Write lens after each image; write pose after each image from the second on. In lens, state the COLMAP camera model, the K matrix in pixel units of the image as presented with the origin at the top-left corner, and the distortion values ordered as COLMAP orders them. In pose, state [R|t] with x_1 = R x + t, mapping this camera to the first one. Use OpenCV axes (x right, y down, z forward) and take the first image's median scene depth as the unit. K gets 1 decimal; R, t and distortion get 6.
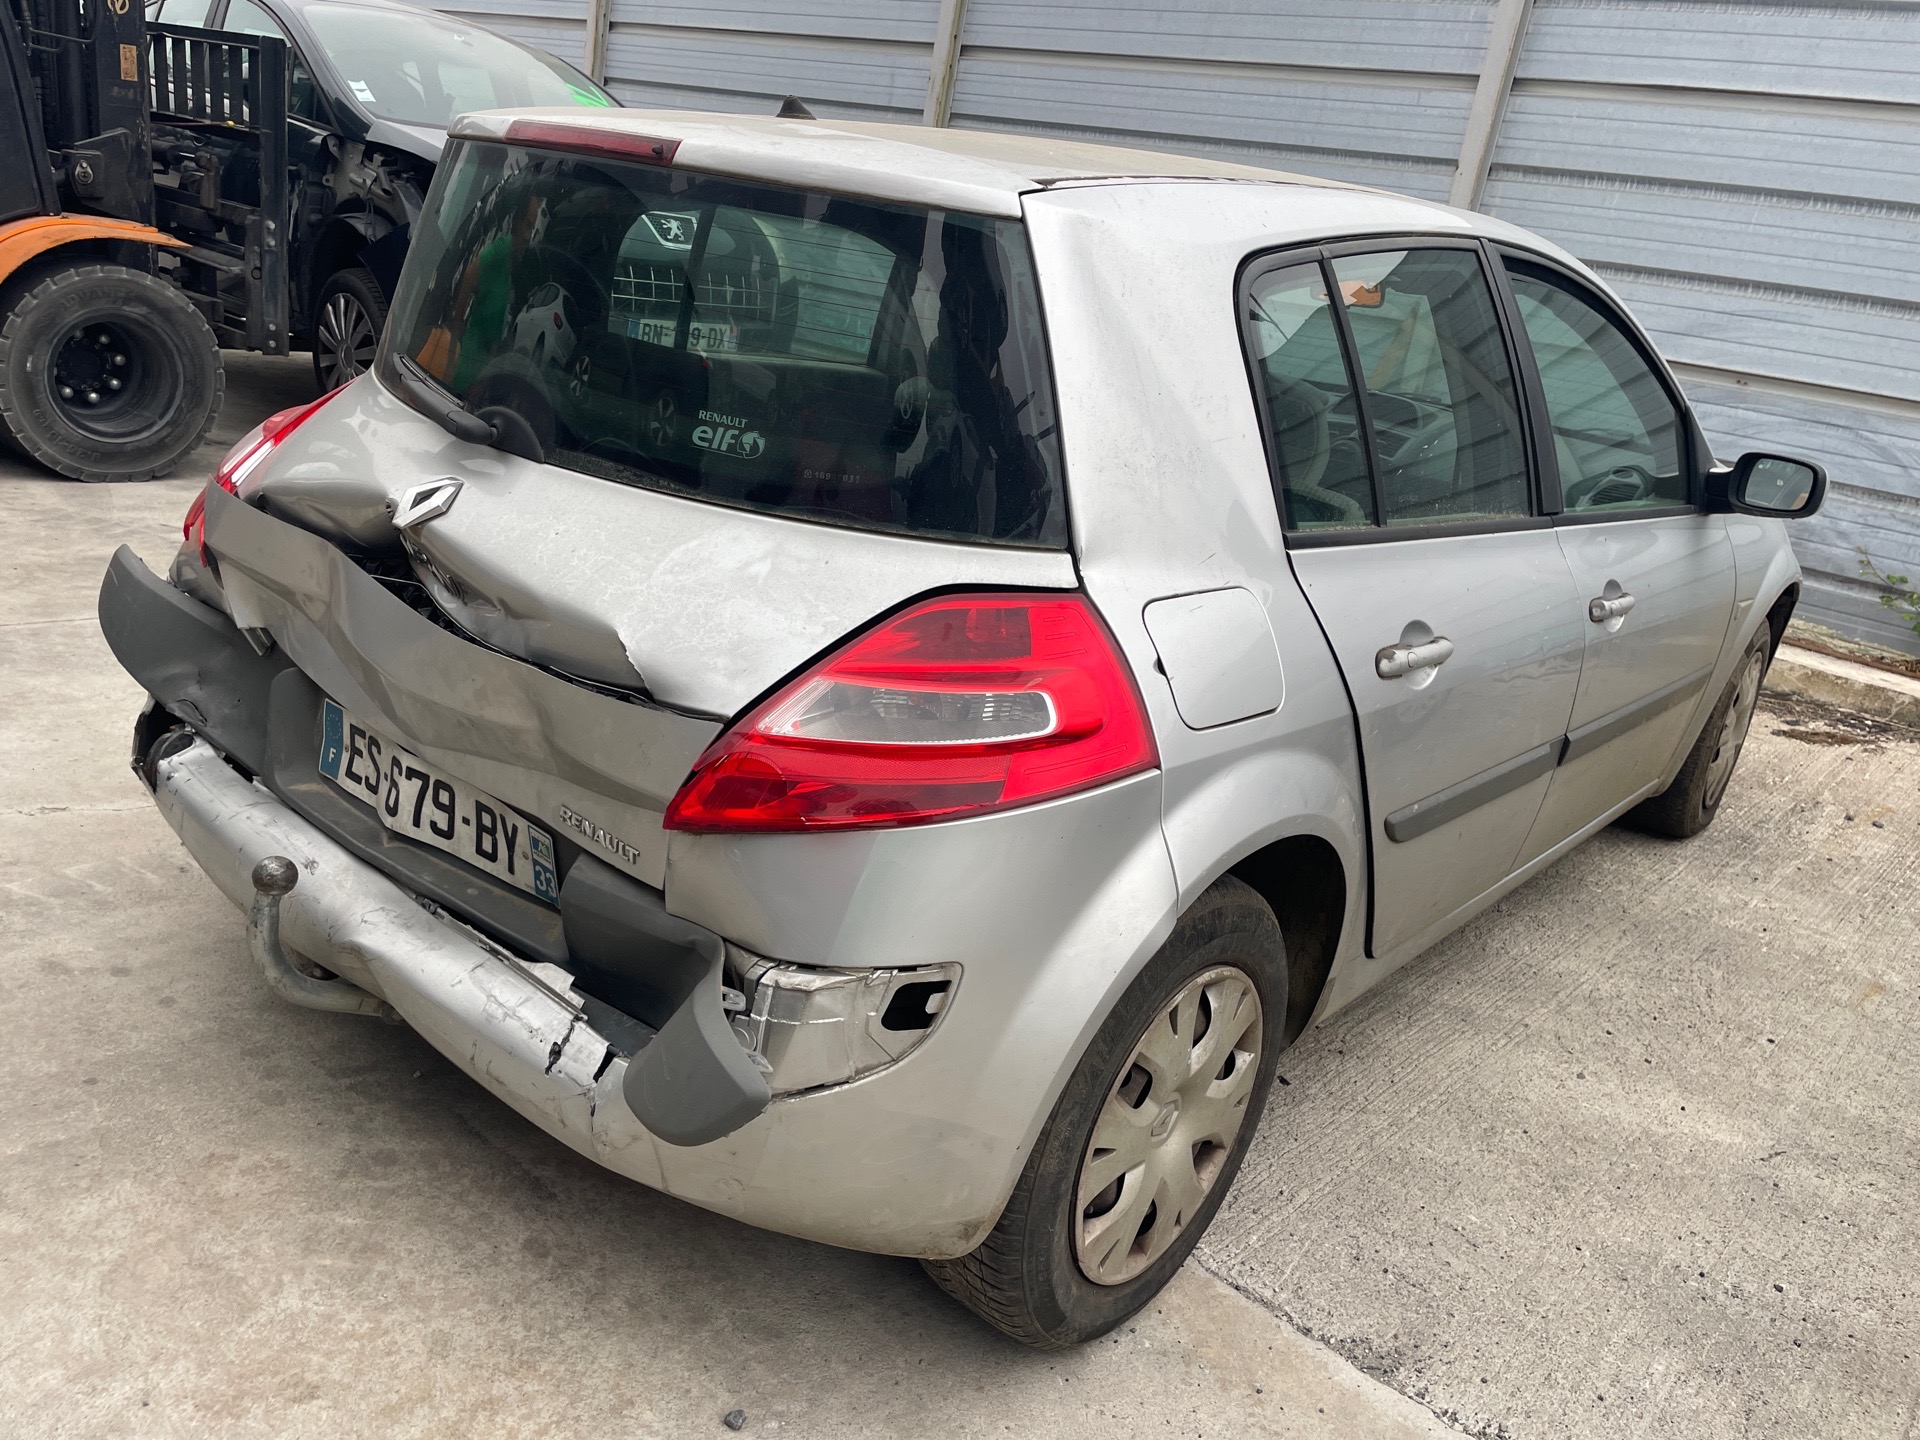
lens RADIAL K [[1452.4, 0, 960.0], [0, 1452.4, 720.0], [0, 0, 1]] dist [0.085692, -0.111191]
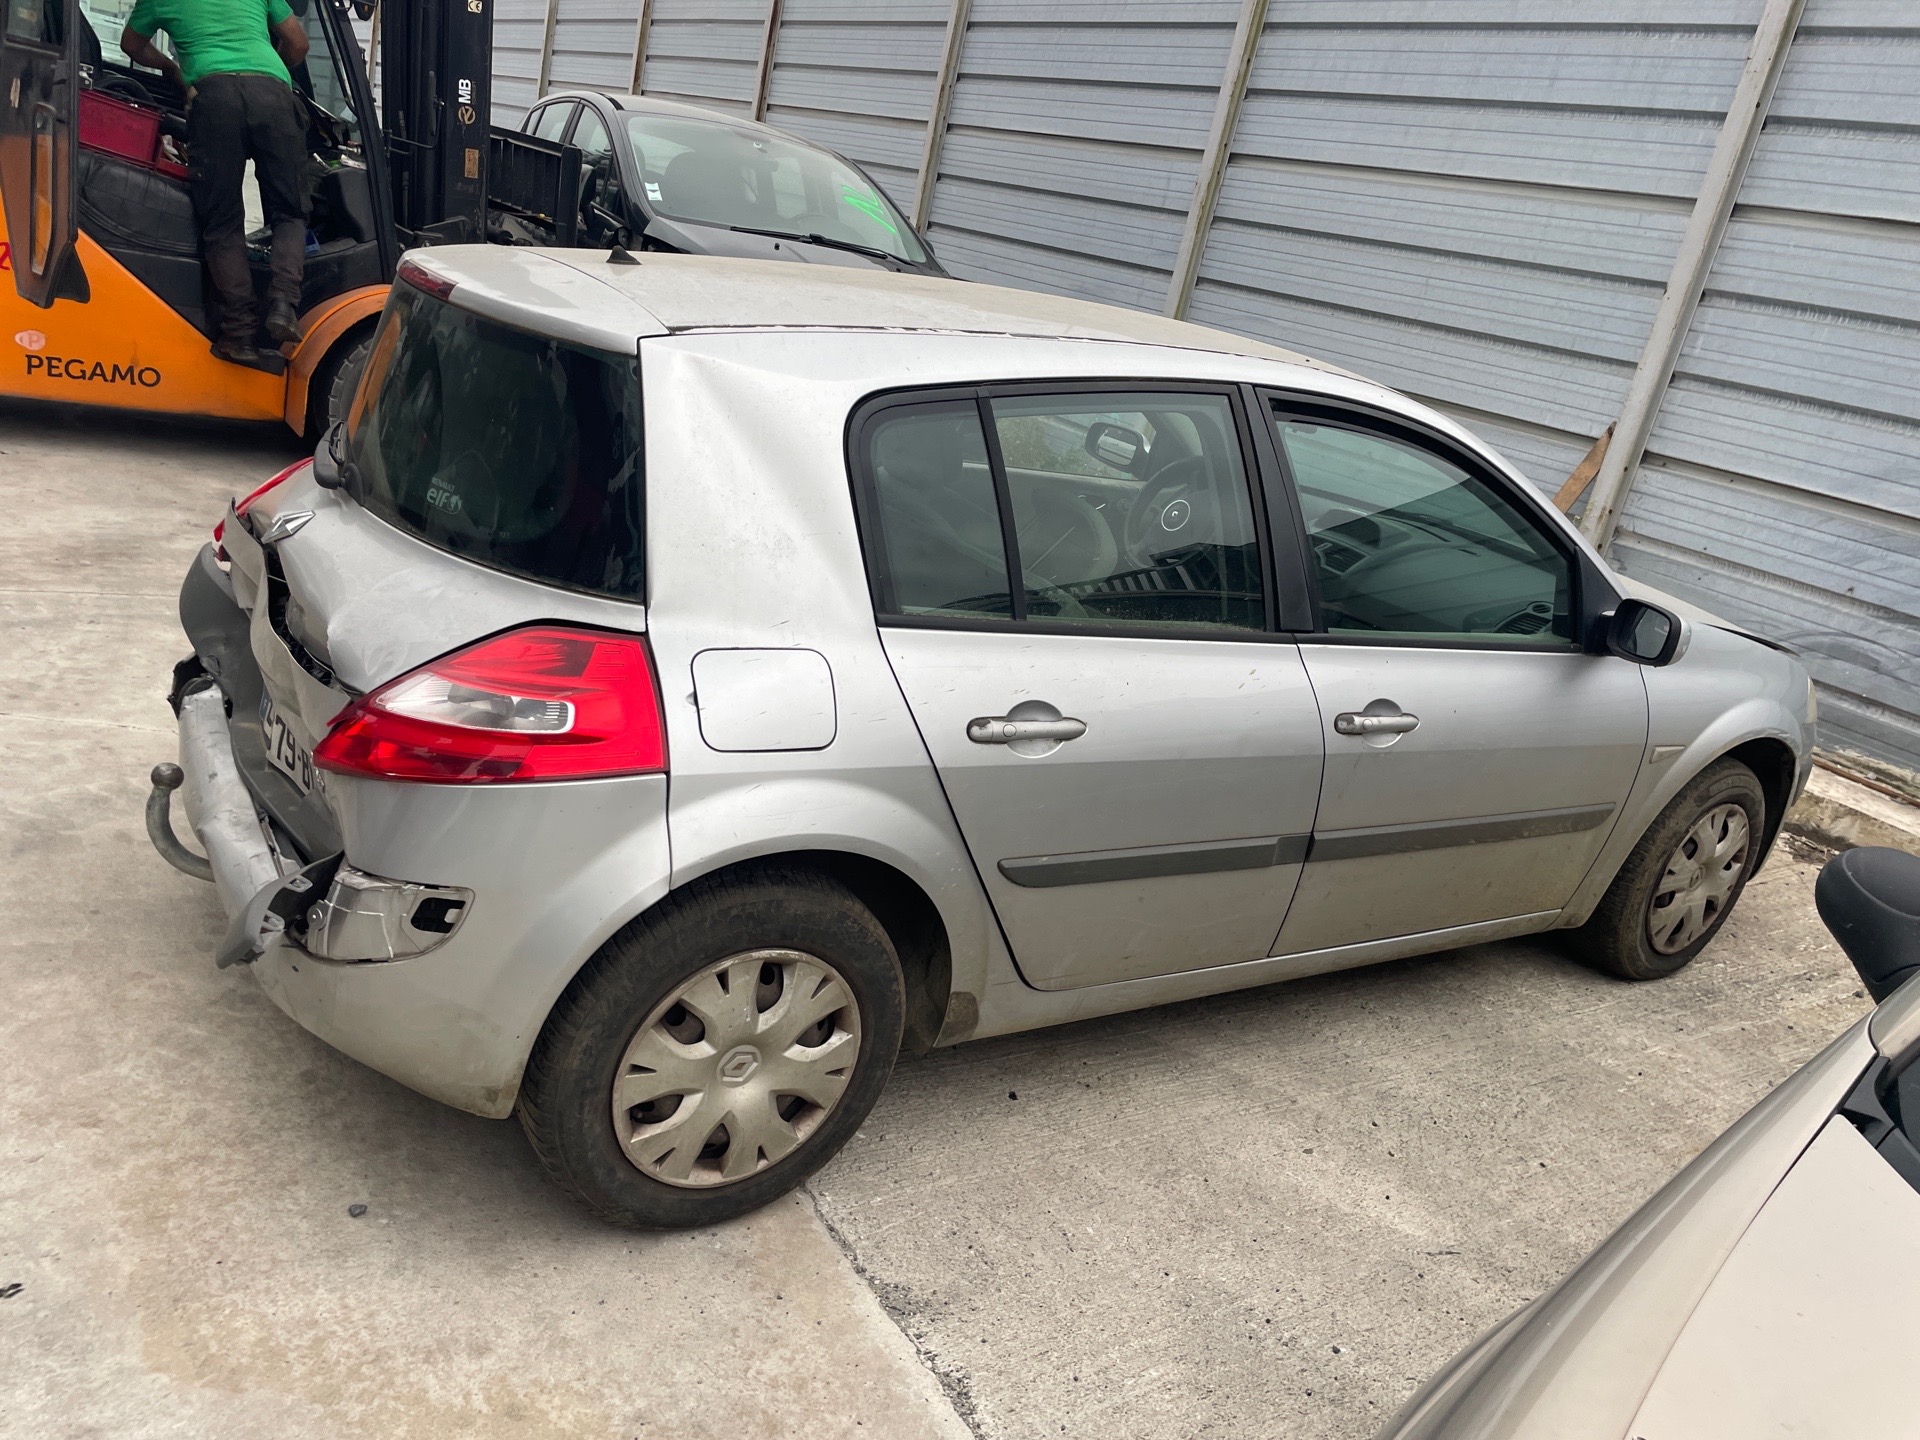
lens RADIAL K [[1445.0, 0, 958.2], [0, 1445.0, 745.8], [0, 0, 1]] dist [0.086407, -0.106262]
pose [[0.955388, 0.126629, -0.266832, 0.581629], [-0.134026, 0.990931, -0.009618, -0.011671], [0.263195, 0.044951, 0.963695, -0.156063]]
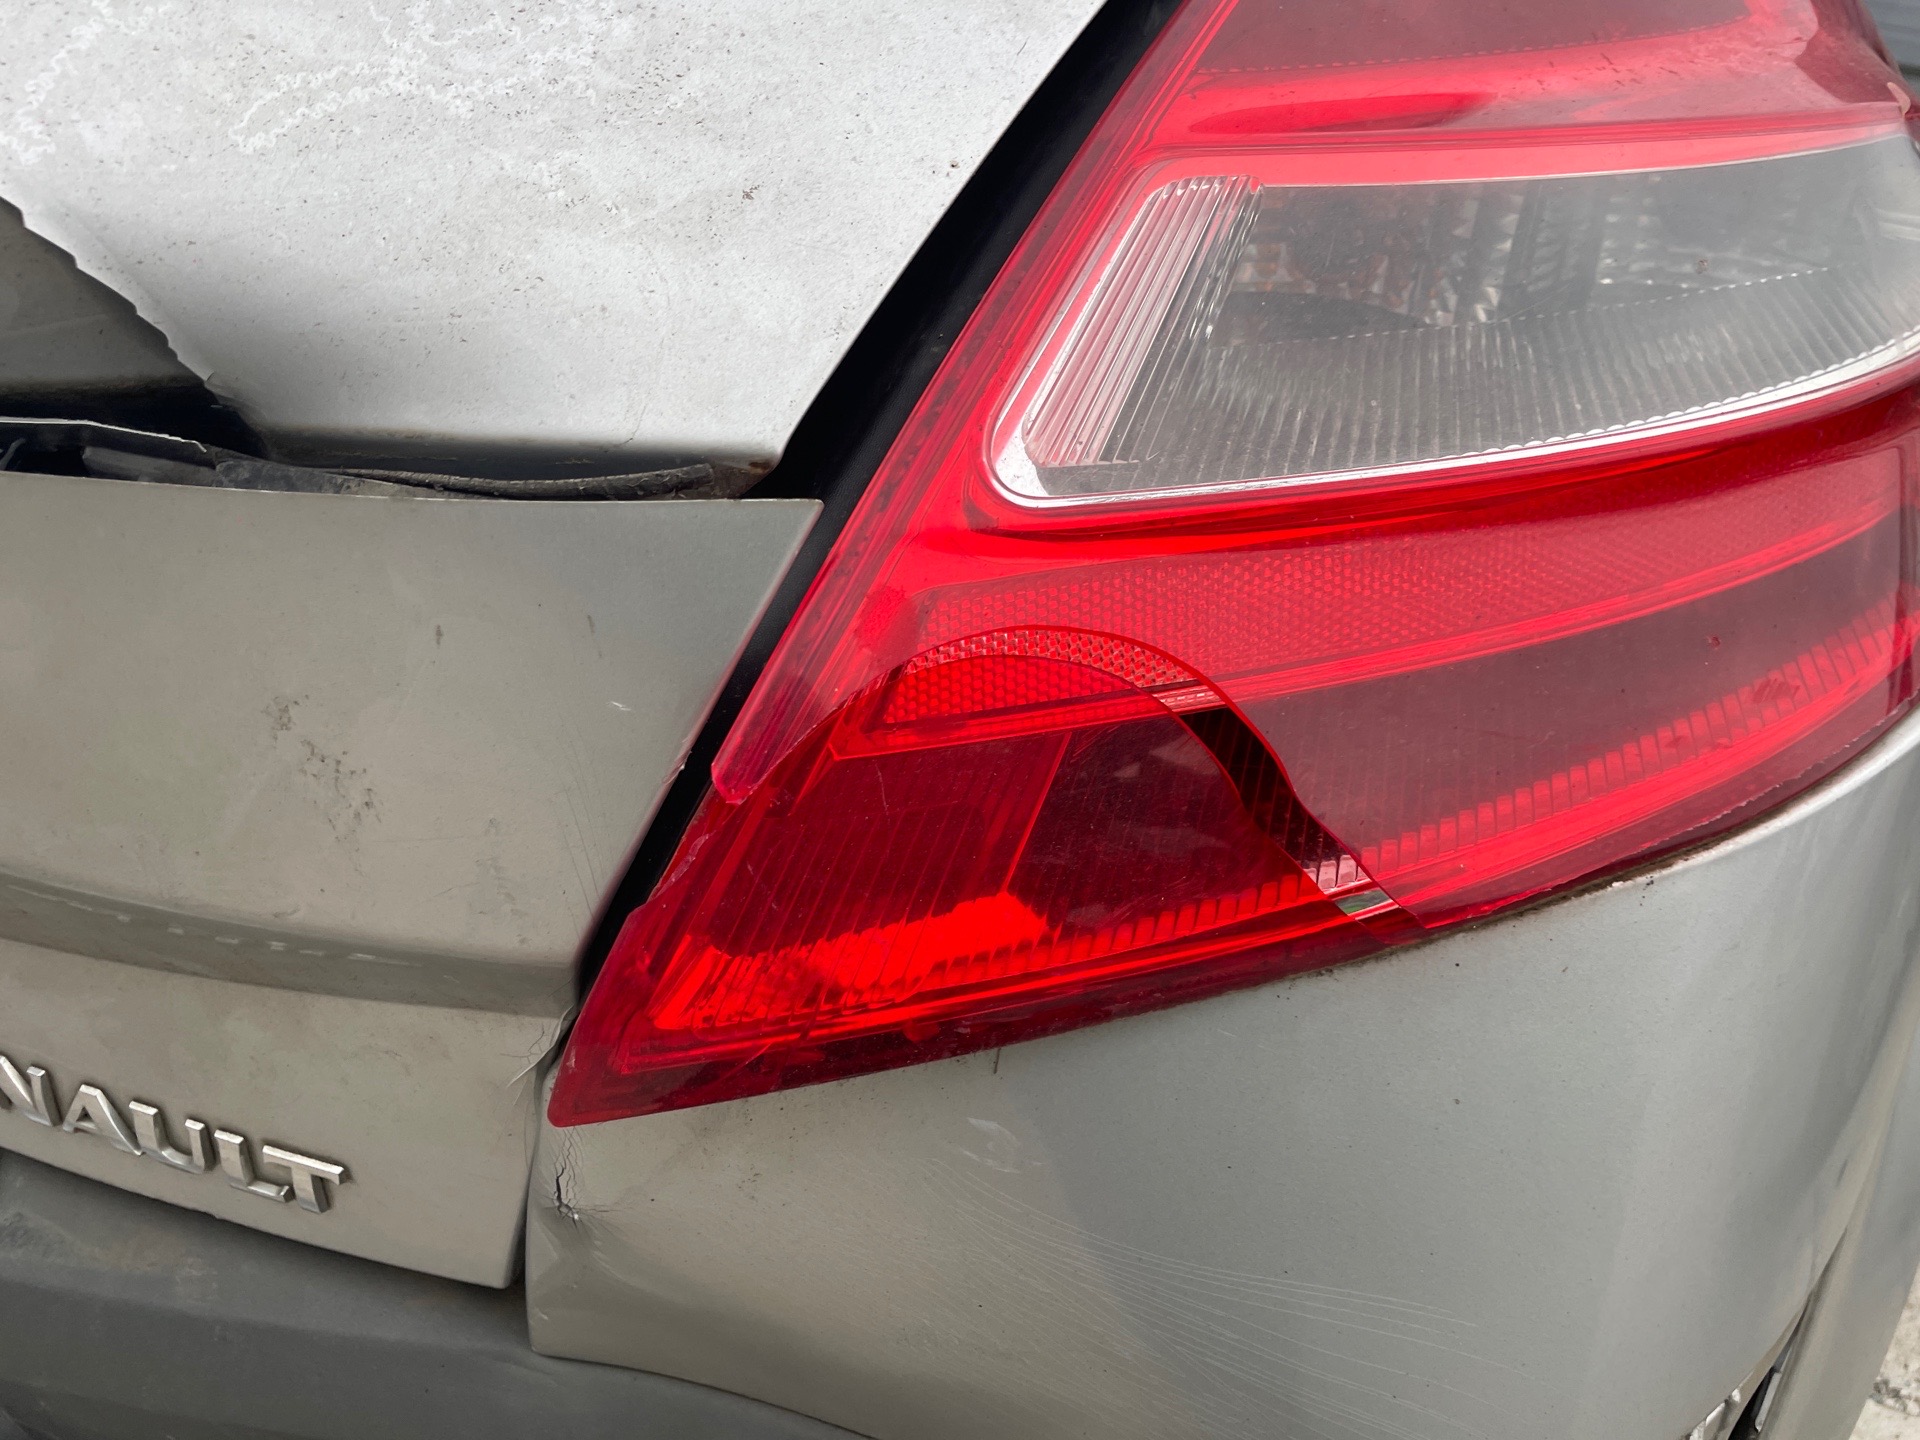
lens RADIAL K [[1445.0, 0, 958.2], [0, 1445.0, 745.8], [0, 0, 1]] dist [0.086407, -0.106262]
pose [[0.892899, -0.255414, 0.370802, -0.161861], [0.155490, 0.947788, 0.278427, -0.011058], [-0.422556, -0.190951, 0.885993, 0.619919]]
